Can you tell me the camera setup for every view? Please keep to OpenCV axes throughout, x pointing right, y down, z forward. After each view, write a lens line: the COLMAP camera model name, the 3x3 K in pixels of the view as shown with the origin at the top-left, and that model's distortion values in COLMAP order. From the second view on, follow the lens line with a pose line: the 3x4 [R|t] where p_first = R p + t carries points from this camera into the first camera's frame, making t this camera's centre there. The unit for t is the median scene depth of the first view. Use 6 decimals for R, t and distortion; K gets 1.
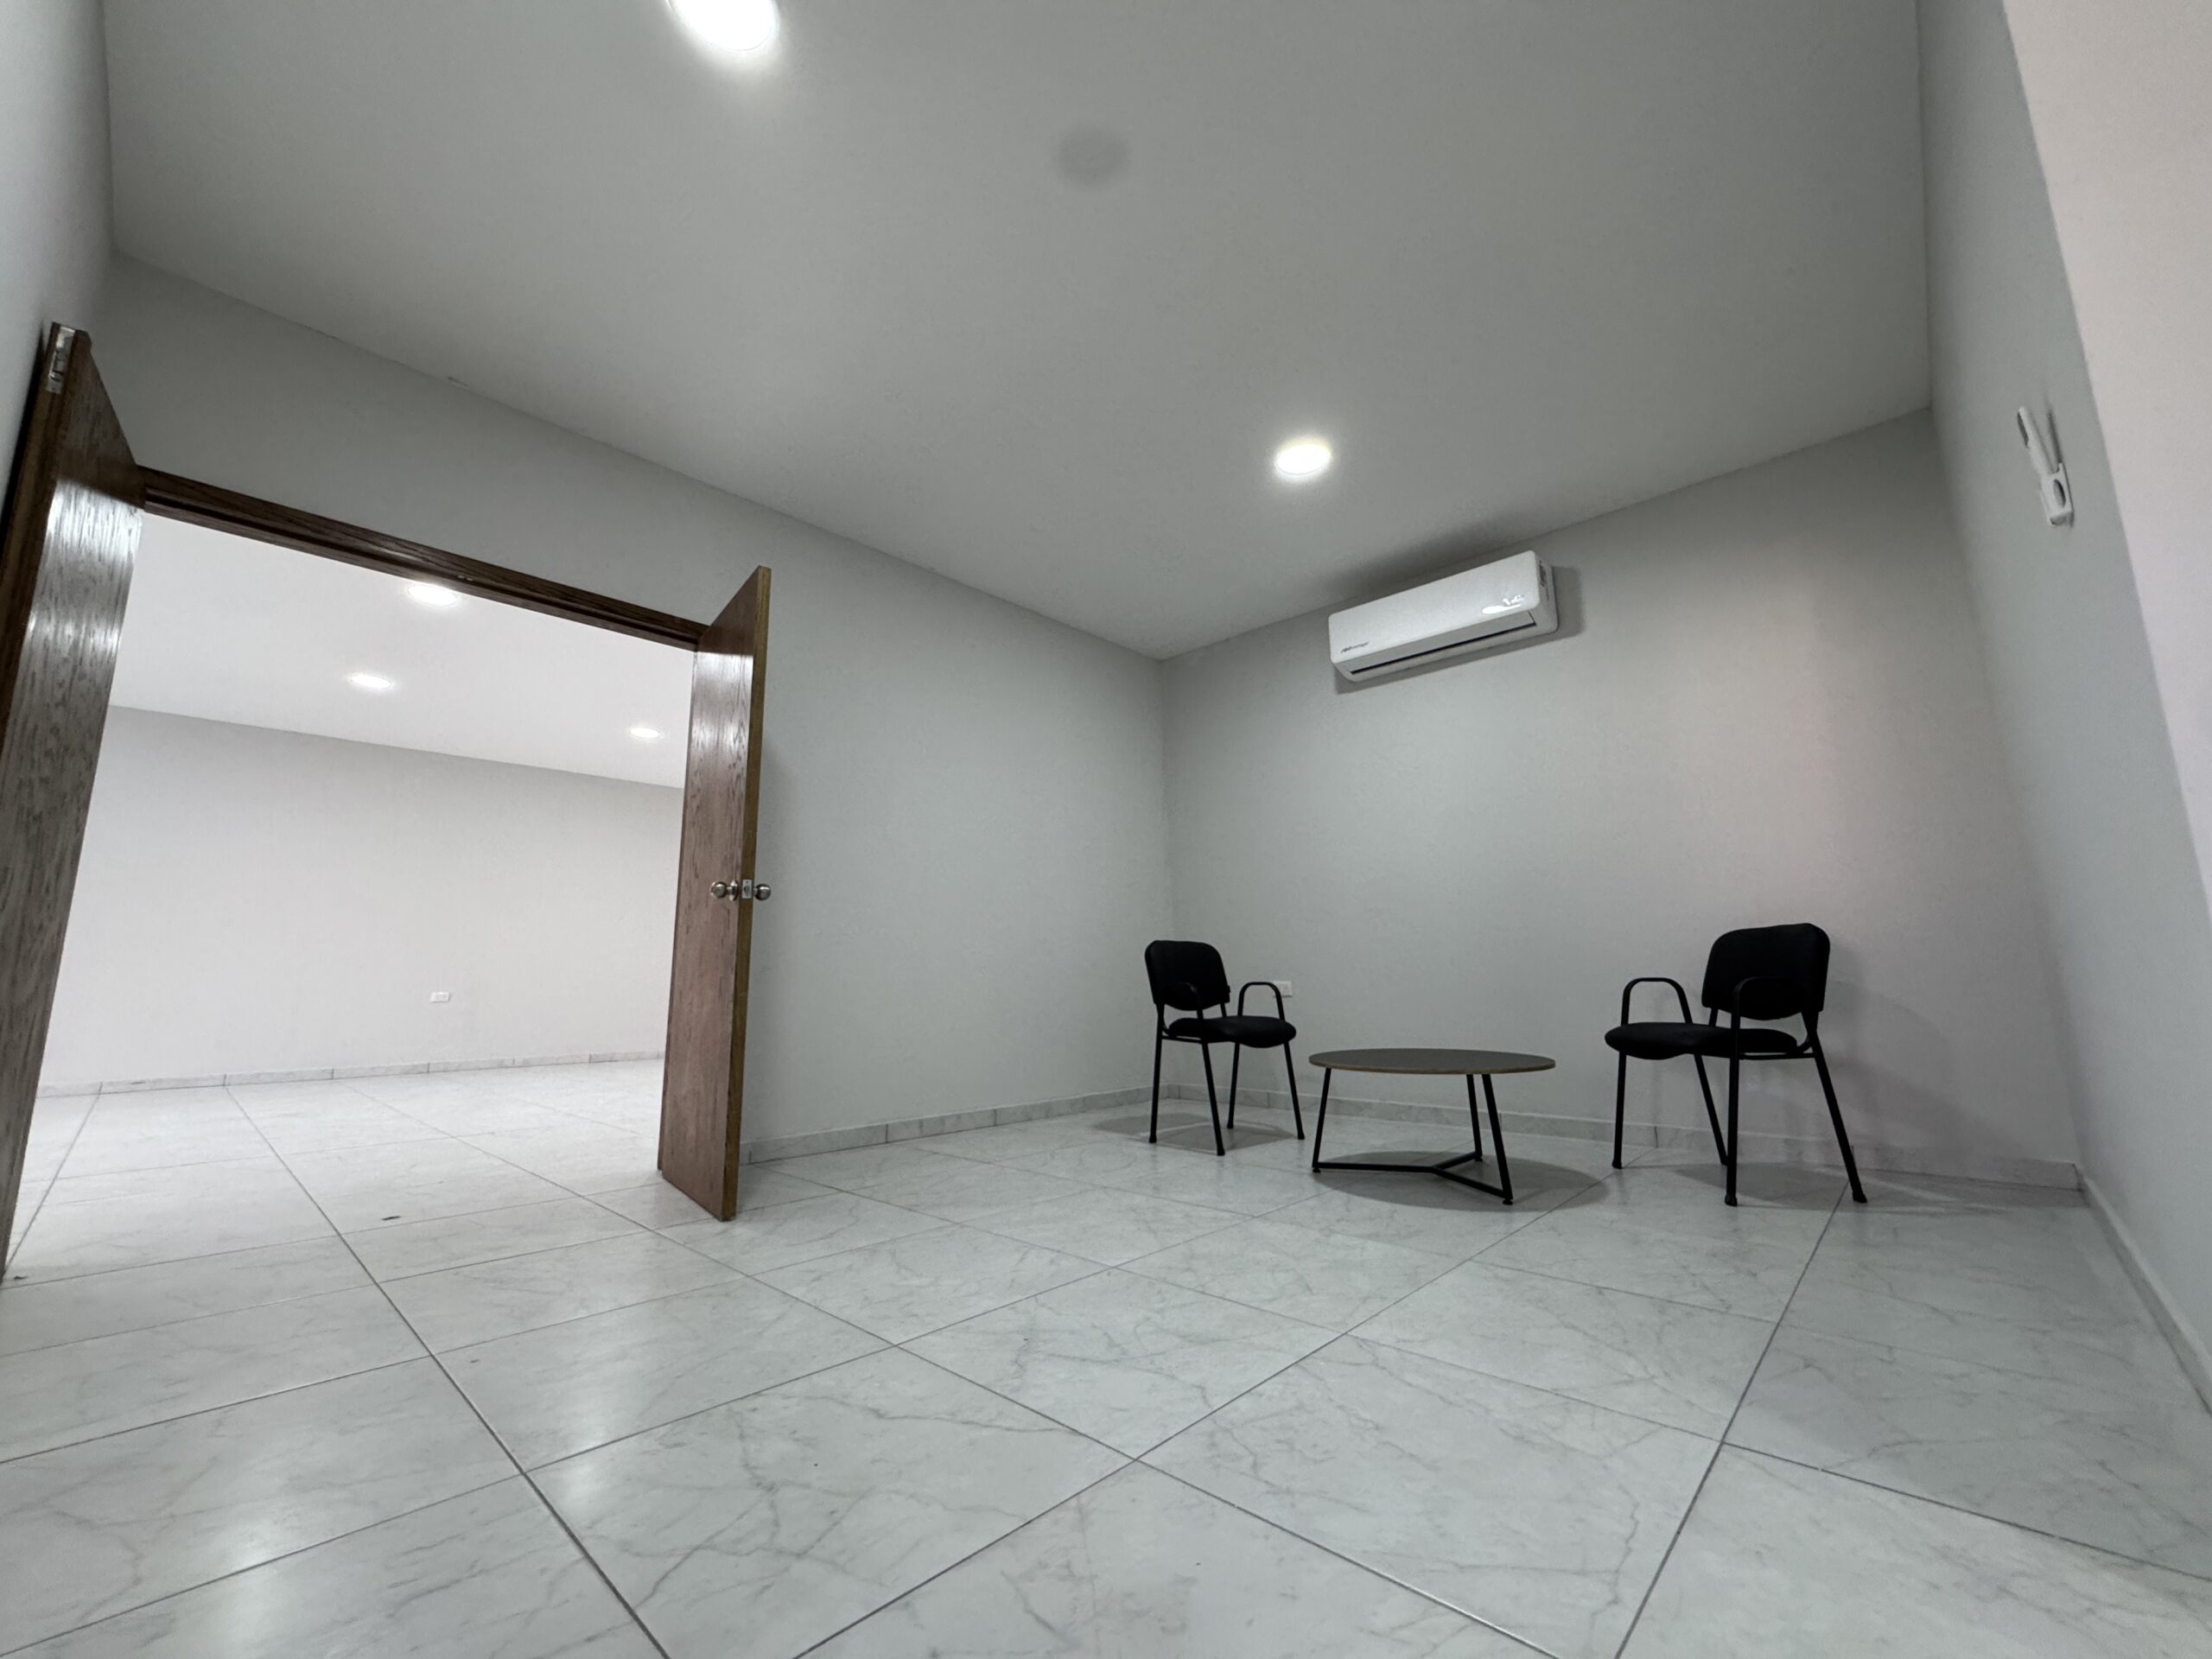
lens RADIAL K [[881.3, 0, 1103.2], [0, 881.3, 833.0], [0, 0, 1]] dist [-0.011258, 0.001027]
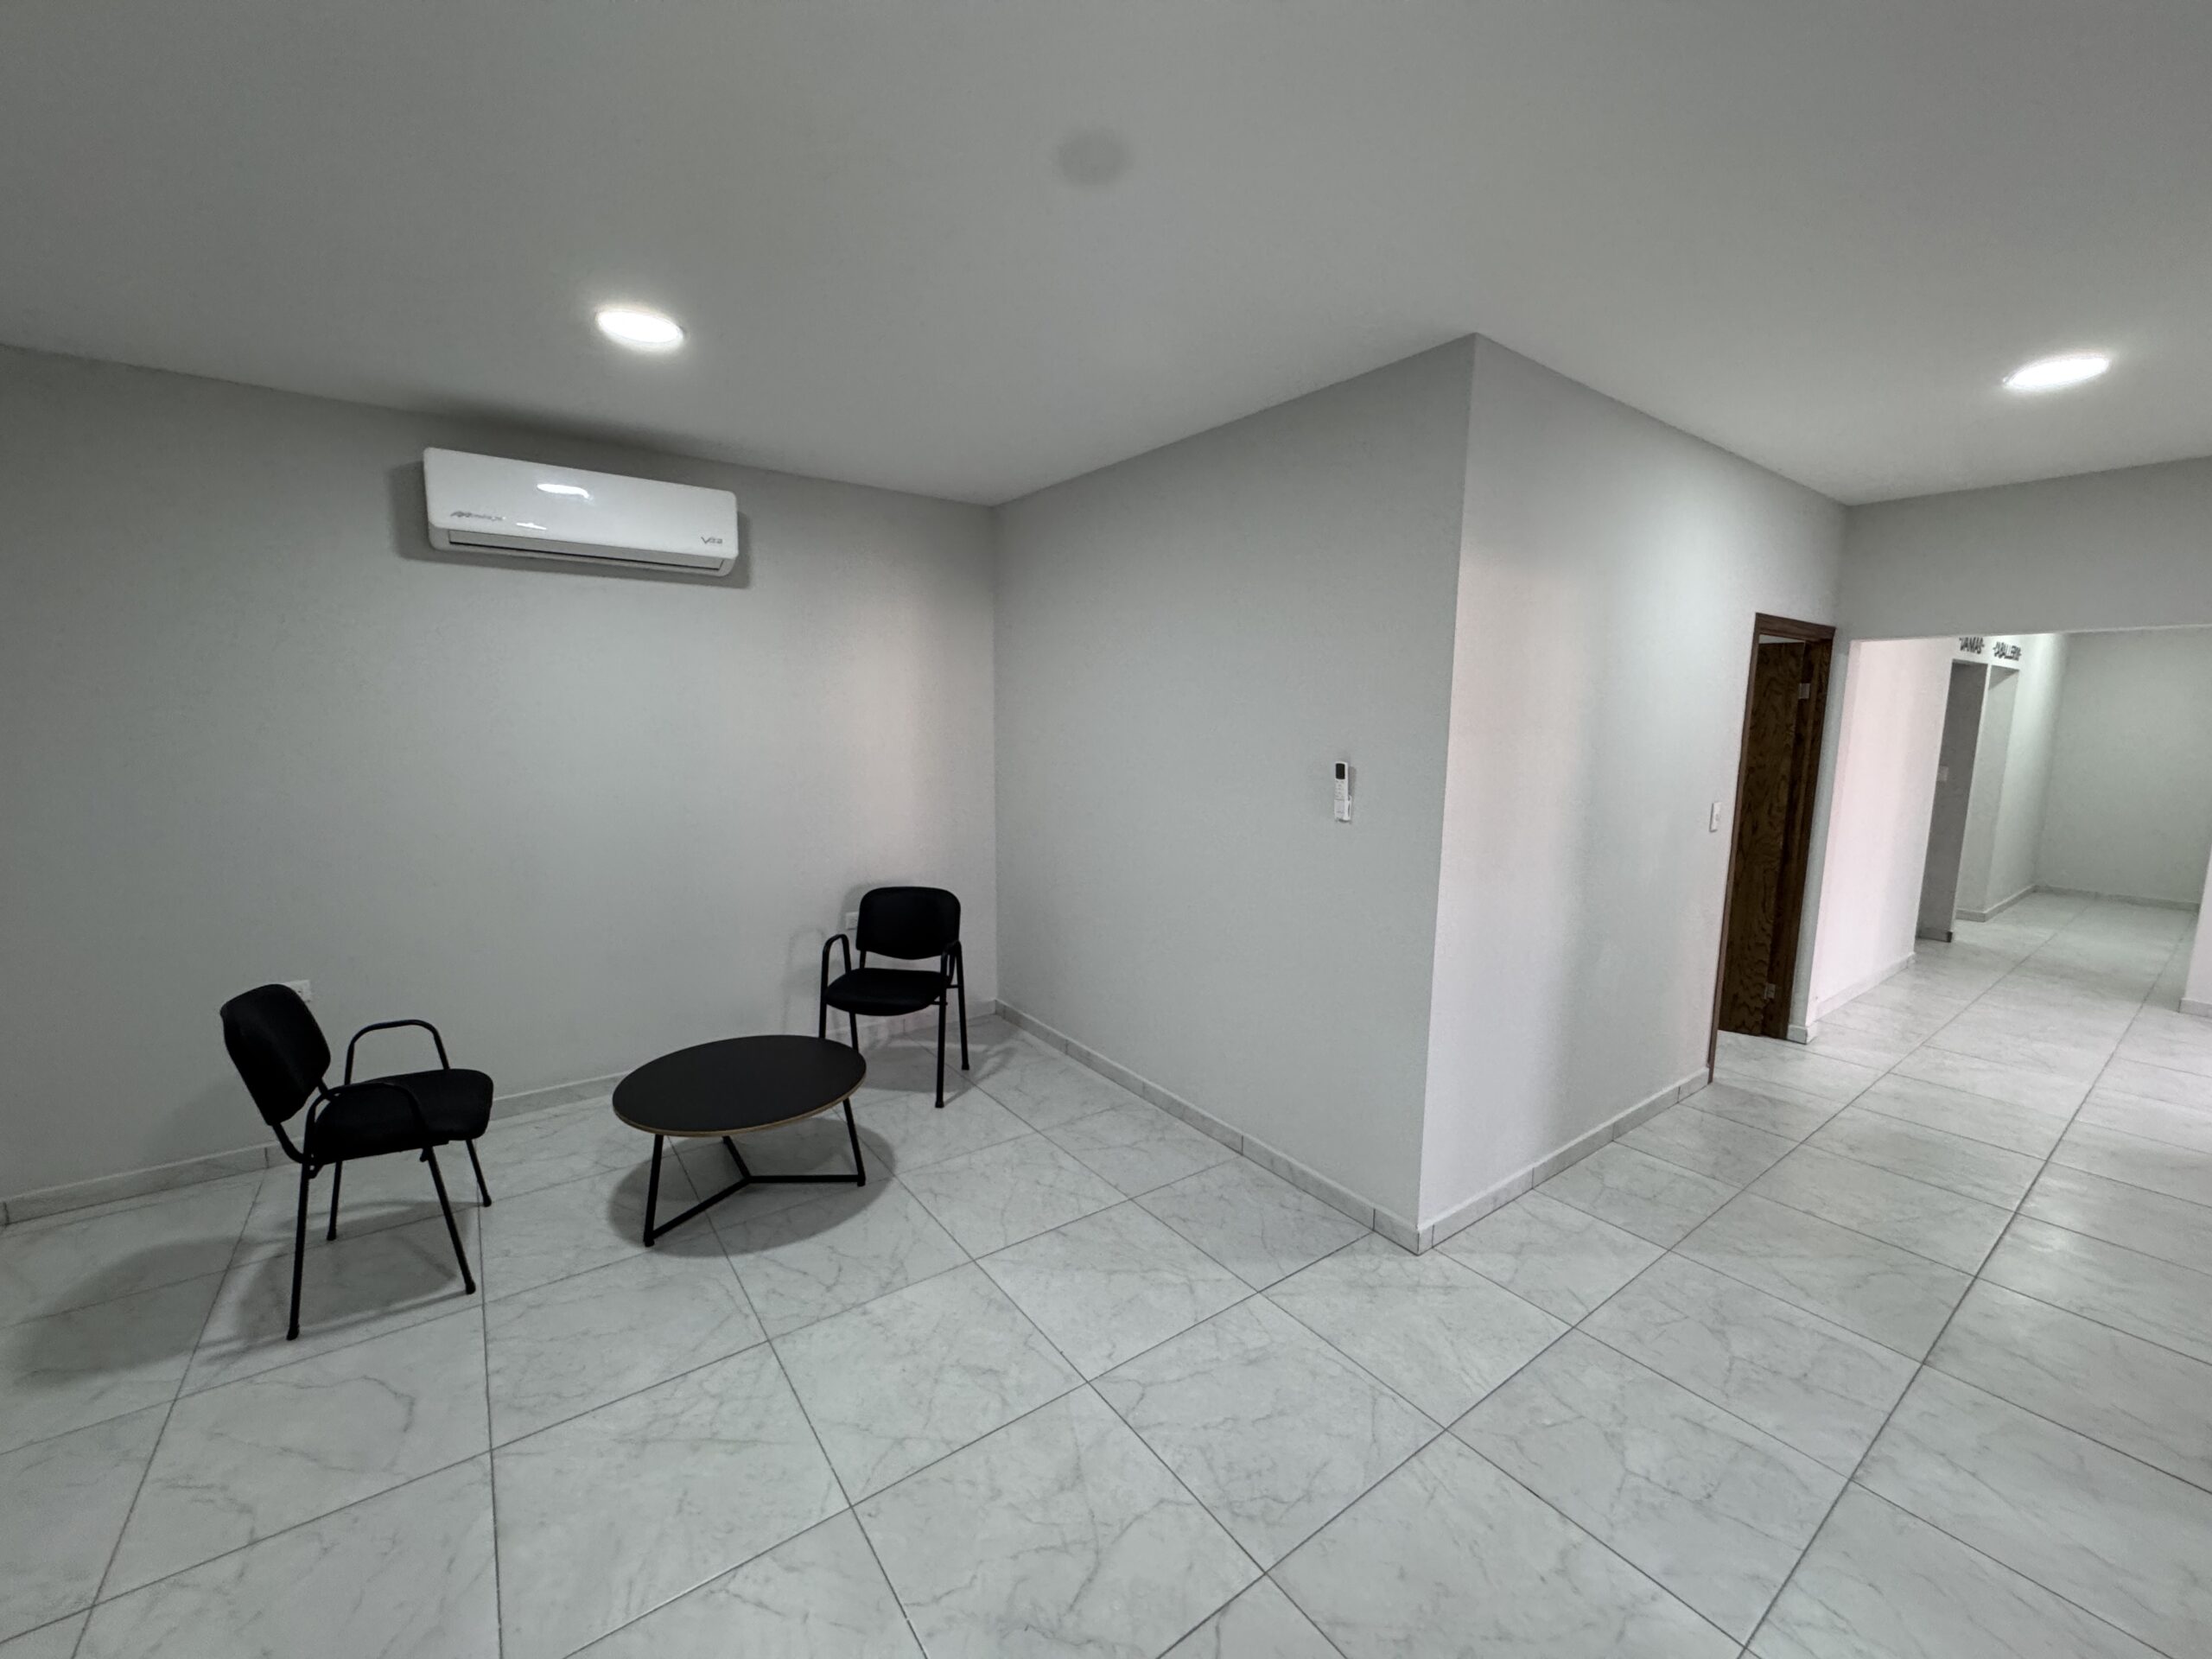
lens RADIAL K [[881.3, 0, 1104.4], [0, 881.3, 827.0], [0, 0, 1]] dist [-0.011258, 0.001027]
pose [[0.180917, -0.111529, 0.977154, -0.468112], [-0.176016, 0.973836, 0.143739, -0.218781], [-0.967619, -0.197999, 0.156553, 0.489862]]
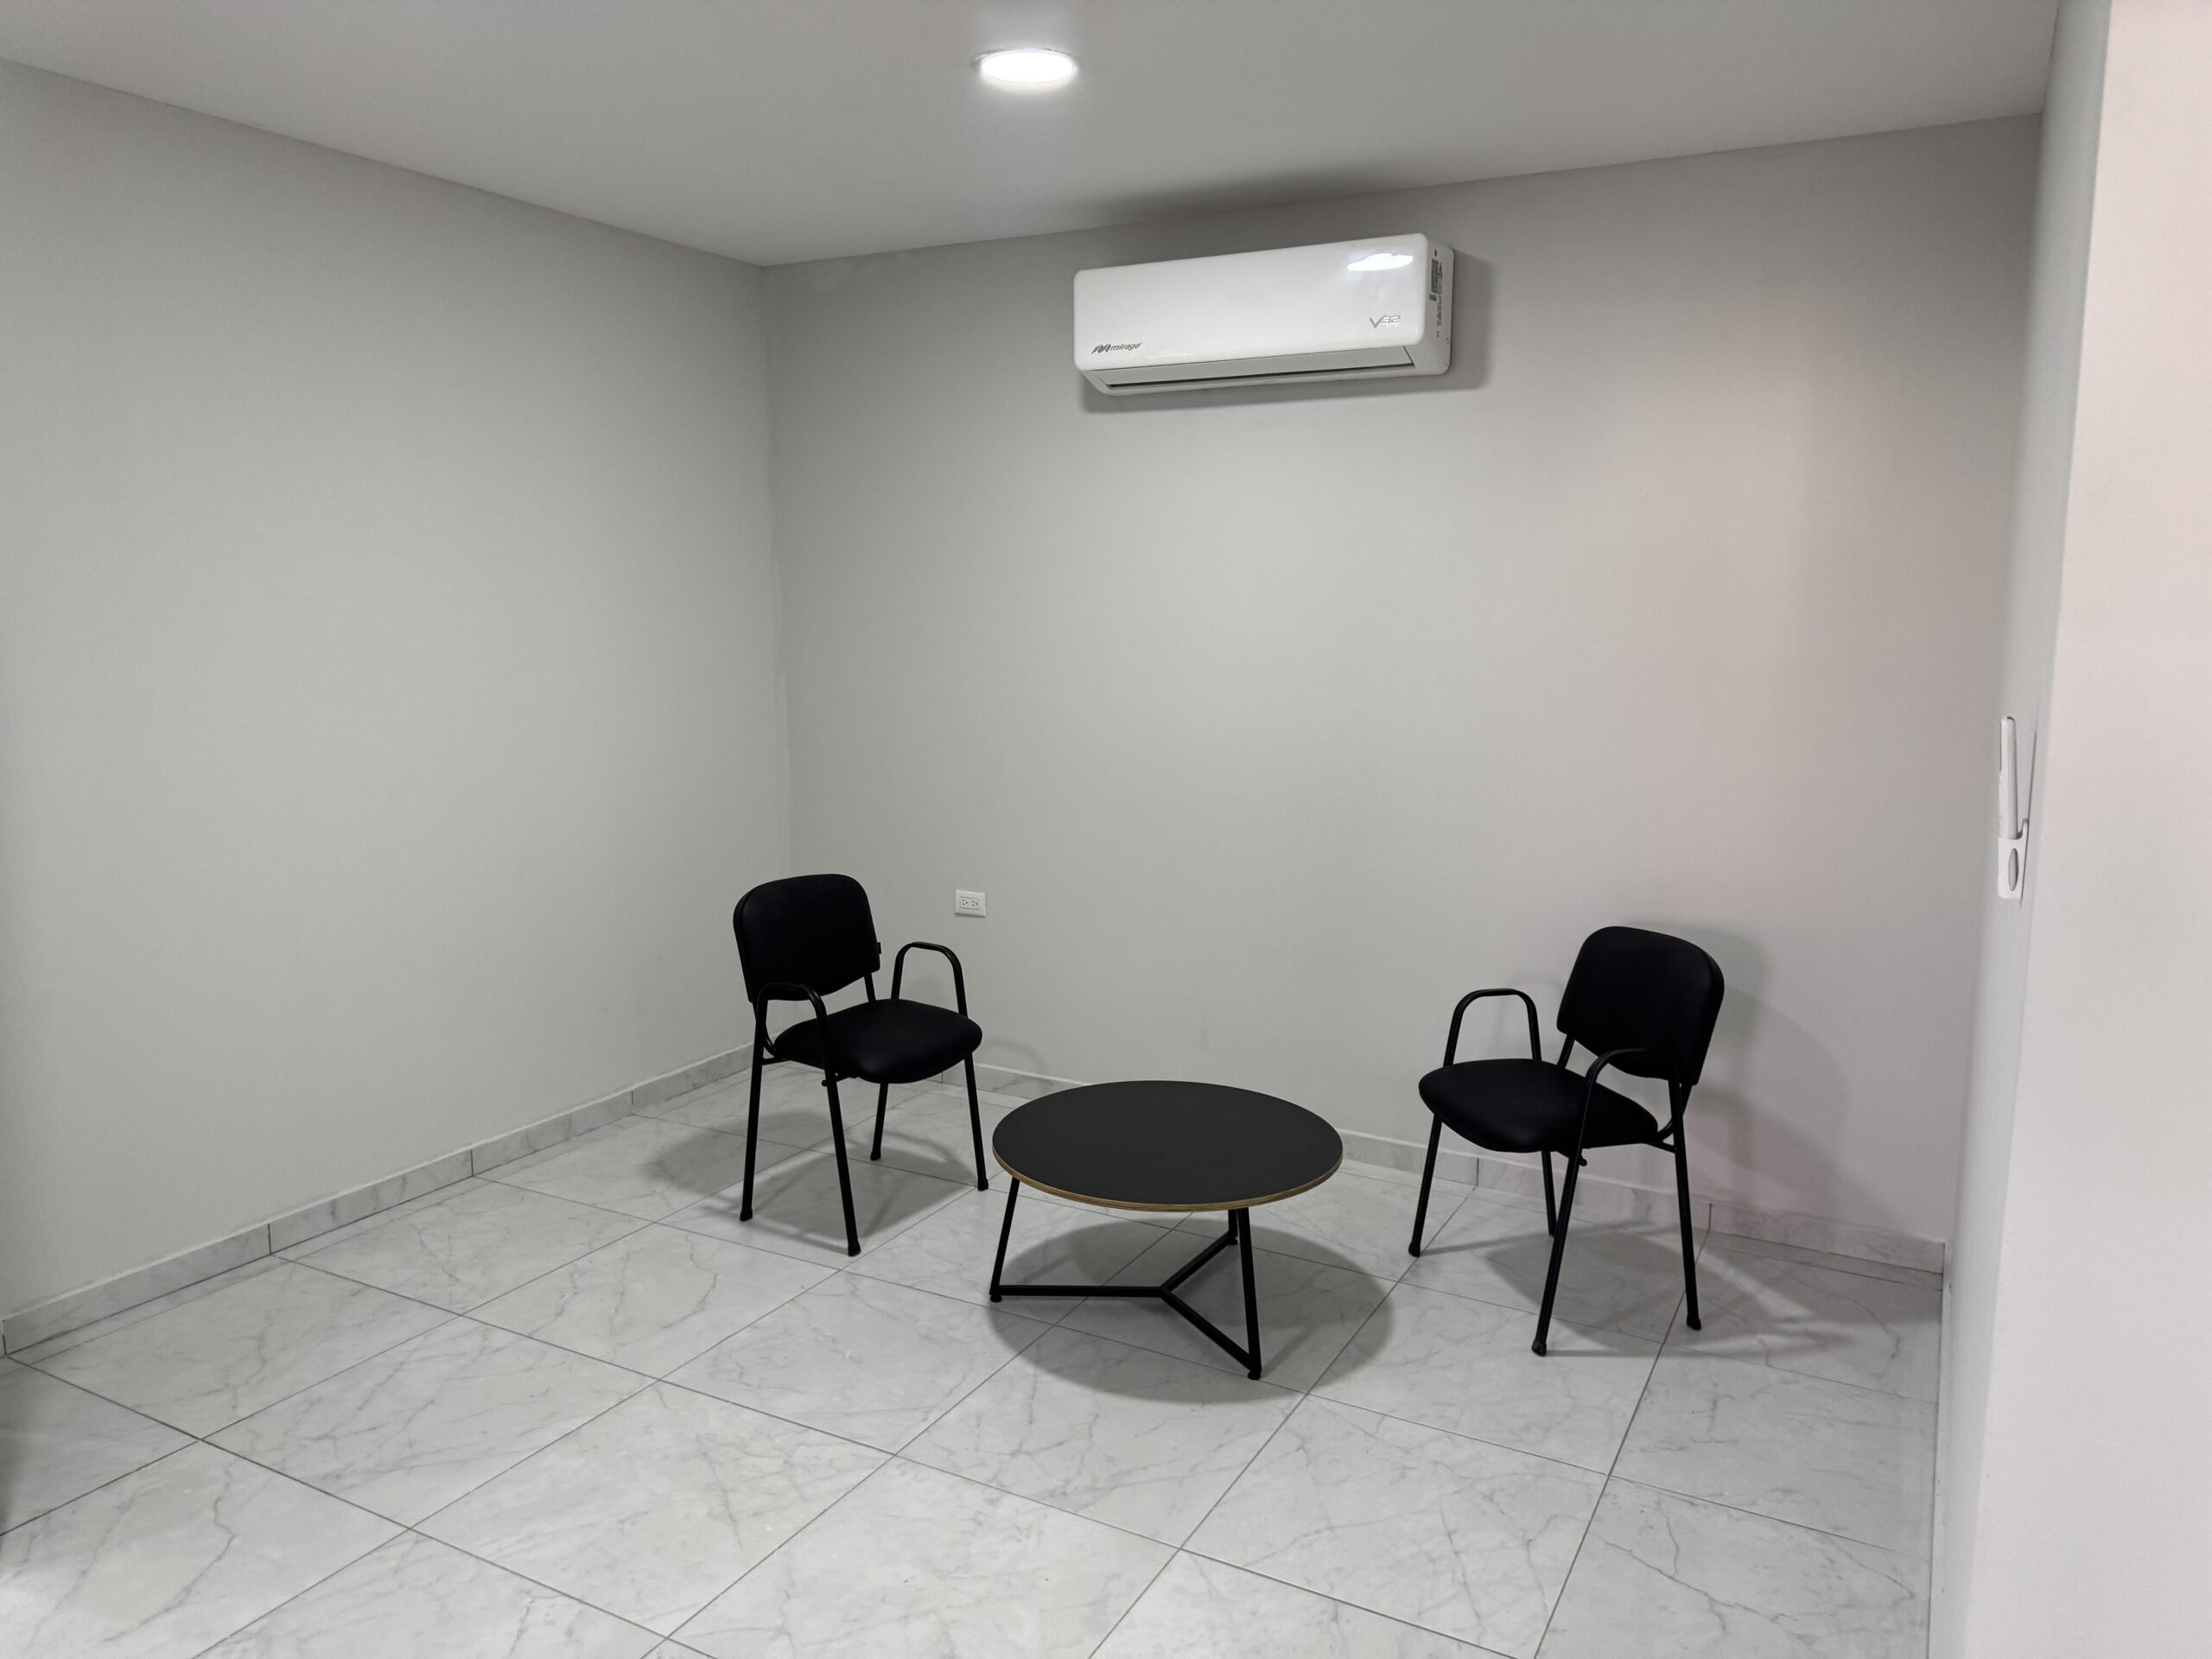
lens RADIAL K [[1548.5, 0, 1098.6], [0, 1548.5, 809.5], [0, 0, 1]] dist [0.035718, -0.039264]
pose [[0.966096, -0.017266, 0.257606, 0.022024], [-0.060793, 0.954494, 0.291968, -0.302689], [-0.250924, -0.297729, 0.921083, 0.013748]]
